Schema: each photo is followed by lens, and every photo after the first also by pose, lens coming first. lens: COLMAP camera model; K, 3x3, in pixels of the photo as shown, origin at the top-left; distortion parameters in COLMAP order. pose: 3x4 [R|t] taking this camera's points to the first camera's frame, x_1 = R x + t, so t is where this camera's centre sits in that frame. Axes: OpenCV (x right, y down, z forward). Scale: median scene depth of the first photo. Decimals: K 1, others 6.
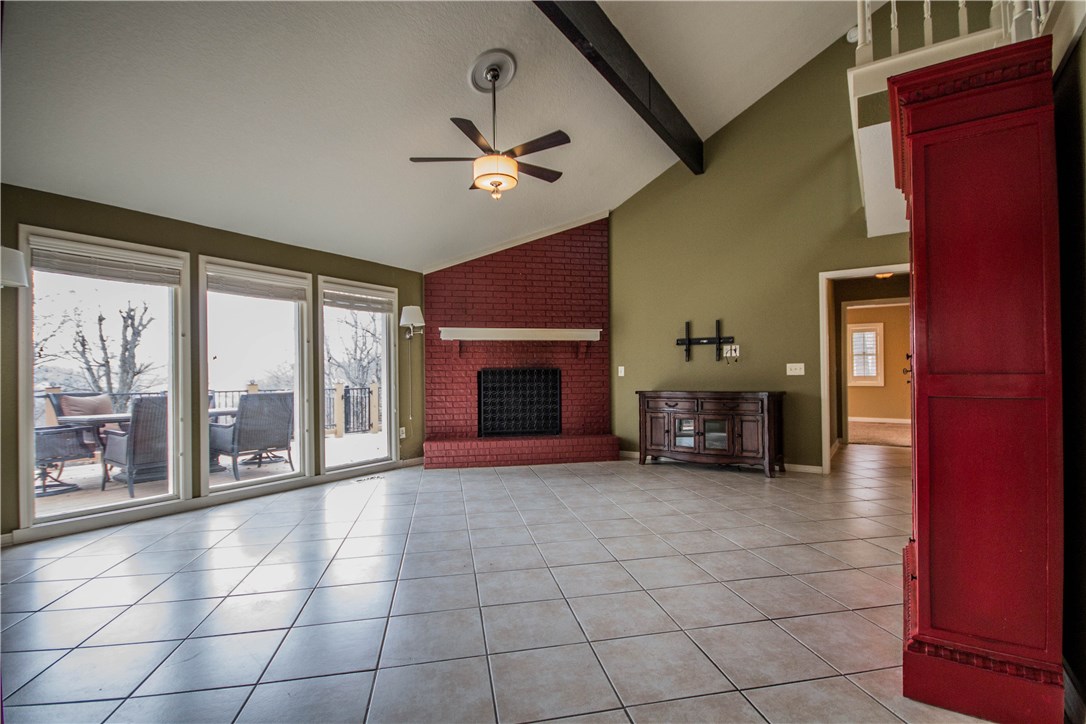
lens RADIAL K [[507.8, 0, 545.2], [0, 507.8, 369.6], [0, 0, 1]] dist [0.001988, -0.000286]
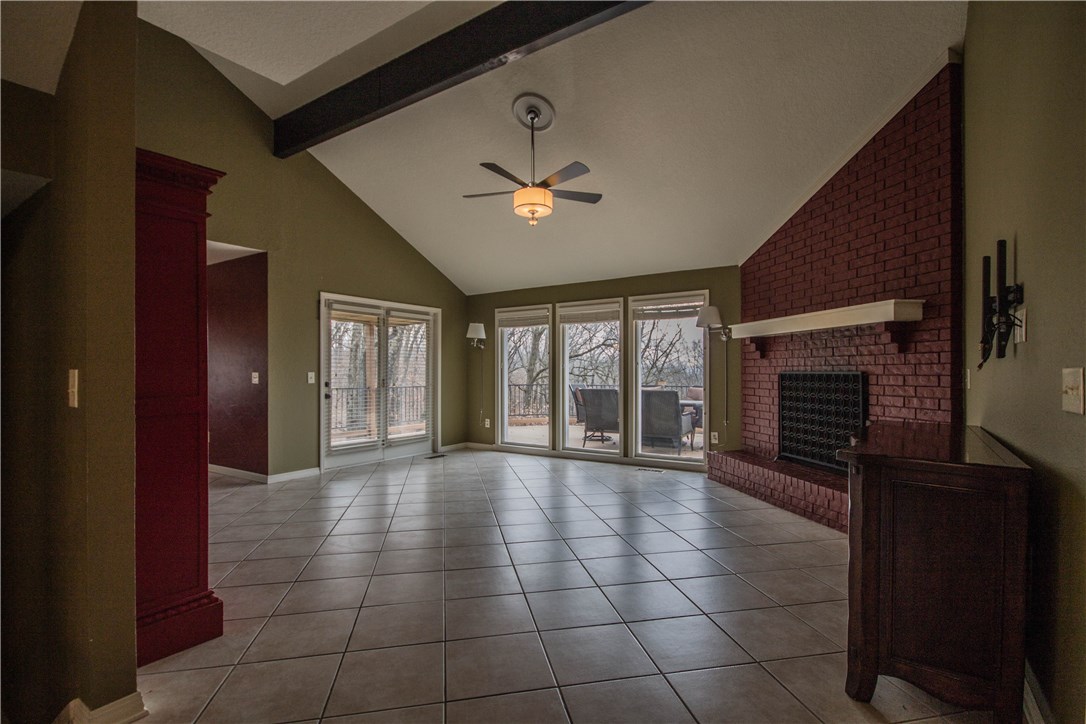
lens RADIAL K [[507.8, 0, 547.0], [0, 507.8, 366.7], [0, 0, 1]] dist [0.001988, -0.000286]
pose [[-0.004863, -0.000261, -0.999988, 0.664713], [0.016003, 0.999872, -0.000339, -0.015024], [0.999860, -0.016004, -0.004858, 0.669852]]
